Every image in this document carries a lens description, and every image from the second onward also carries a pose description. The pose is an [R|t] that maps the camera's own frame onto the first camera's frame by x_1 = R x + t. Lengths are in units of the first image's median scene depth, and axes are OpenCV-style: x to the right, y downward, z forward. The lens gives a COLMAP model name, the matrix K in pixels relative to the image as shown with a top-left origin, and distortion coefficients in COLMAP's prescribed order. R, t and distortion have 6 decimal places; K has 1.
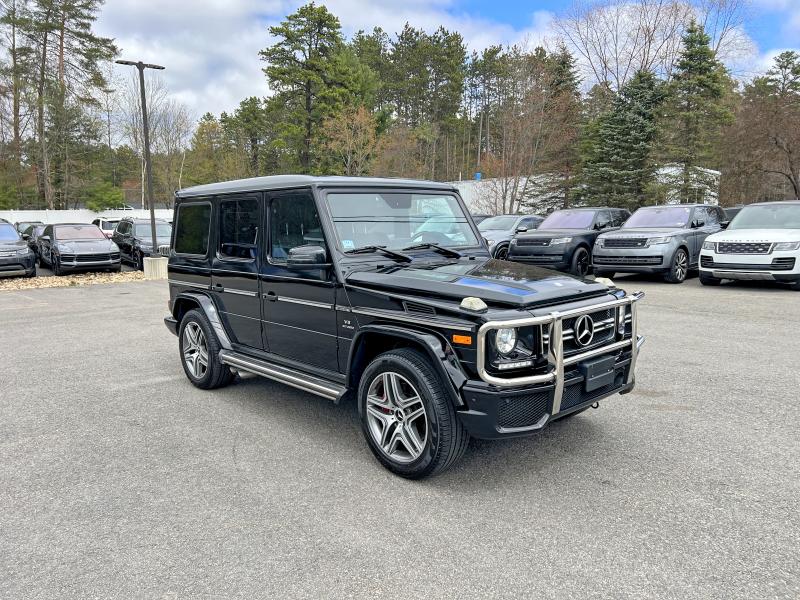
lens RADIAL K [[619.2, 0, 401.7], [0, 619.2, 296.4], [0, 0, 1]] dist [0.010401, 0.000679]
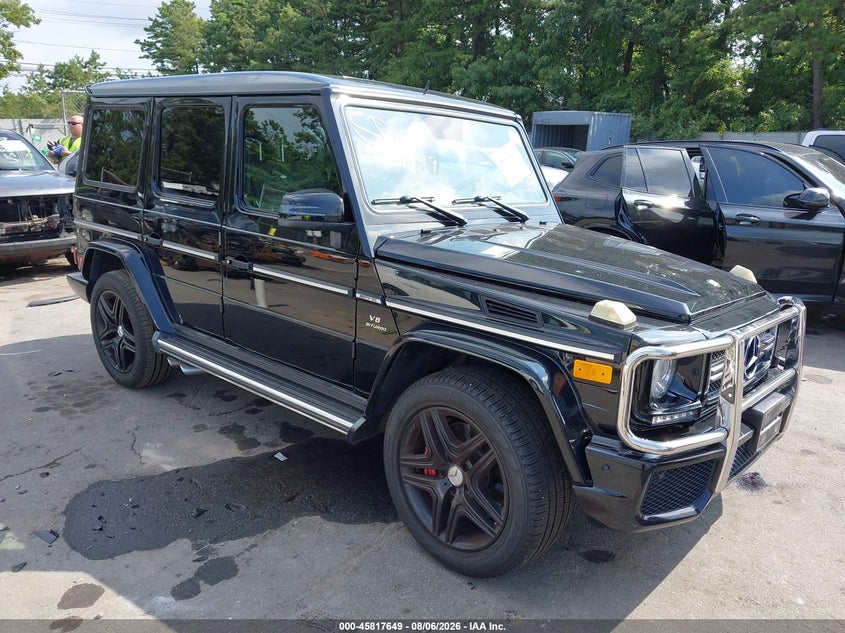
lens RADIAL K [[706.5, 0, 416.2], [0, 706.5, 325.9], [0, 0, 1]] dist [0.043023, 0.000778]
pose [[0.994647, 0.048632, 0.091168, -0.111292], [-0.058226, 0.992690, 0.105719, -0.029985], [-0.085361, -0.110462, 0.990208, 0.289322]]
